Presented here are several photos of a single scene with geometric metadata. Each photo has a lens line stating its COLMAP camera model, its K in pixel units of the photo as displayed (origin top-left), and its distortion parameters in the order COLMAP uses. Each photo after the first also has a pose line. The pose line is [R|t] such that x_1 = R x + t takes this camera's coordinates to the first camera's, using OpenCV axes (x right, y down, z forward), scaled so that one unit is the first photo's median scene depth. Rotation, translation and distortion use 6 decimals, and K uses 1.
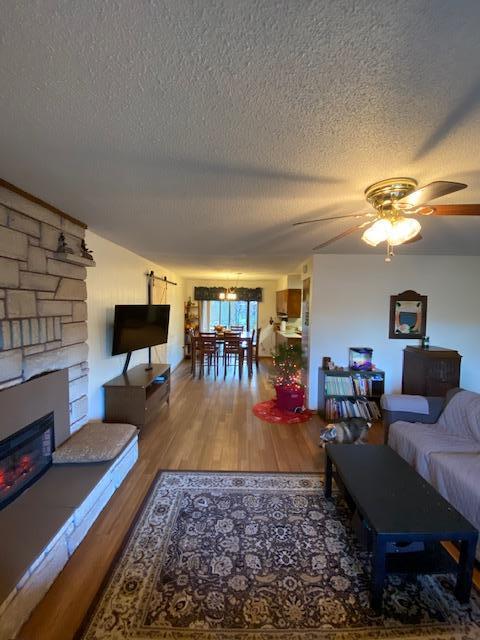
lens RADIAL K [[257.9, 0, 245.4], [0, 257.9, 318.5], [0, 0, 1]] dist [0.018750, -0.020009]
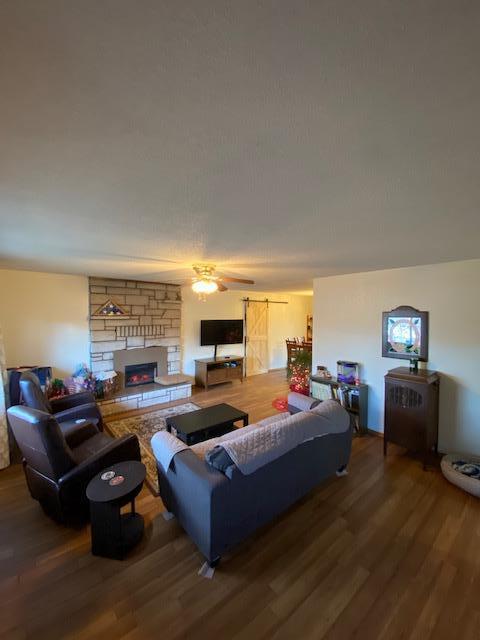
lens RADIAL K [[257.9, 0, 245.4], [0, 257.9, 318.5], [0, 0, 1]] dist [0.018750, -0.020009]
pose [[0.647687, 0.003111, -0.761900, 1.581022], [-0.034497, 0.999086, -0.025246, -0.034420], [0.761125, 0.042635, 0.647203, -0.015521]]
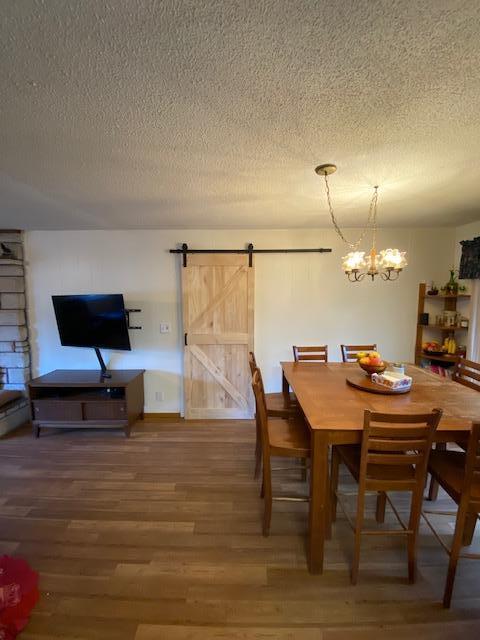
lens RADIAL K [[257.9, 0, 245.4], [0, 257.9, 318.5], [0, 0, 1]] dist [0.018750, -0.020009]
pose [[-0.047751, 0.092319, -0.994584, 0.617387], [-0.041943, 0.994656, 0.094339, -0.118203], [0.997978, 0.046220, -0.043623, 2.337933]]
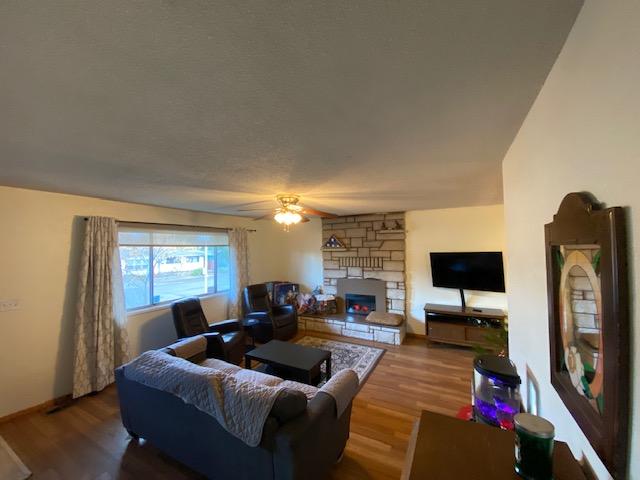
lens RADIAL K [[257.9, 0, 317.4], [0, 257.9, 237.1], [0, 0, 1]] dist [0.018750, -0.020009]
pose [[-0.478625, -0.044576, -0.876887, 1.509347], [-0.040013, 0.998780, -0.028933, -0.094097], [0.877107, 0.021239, -0.479824, 1.494142]]
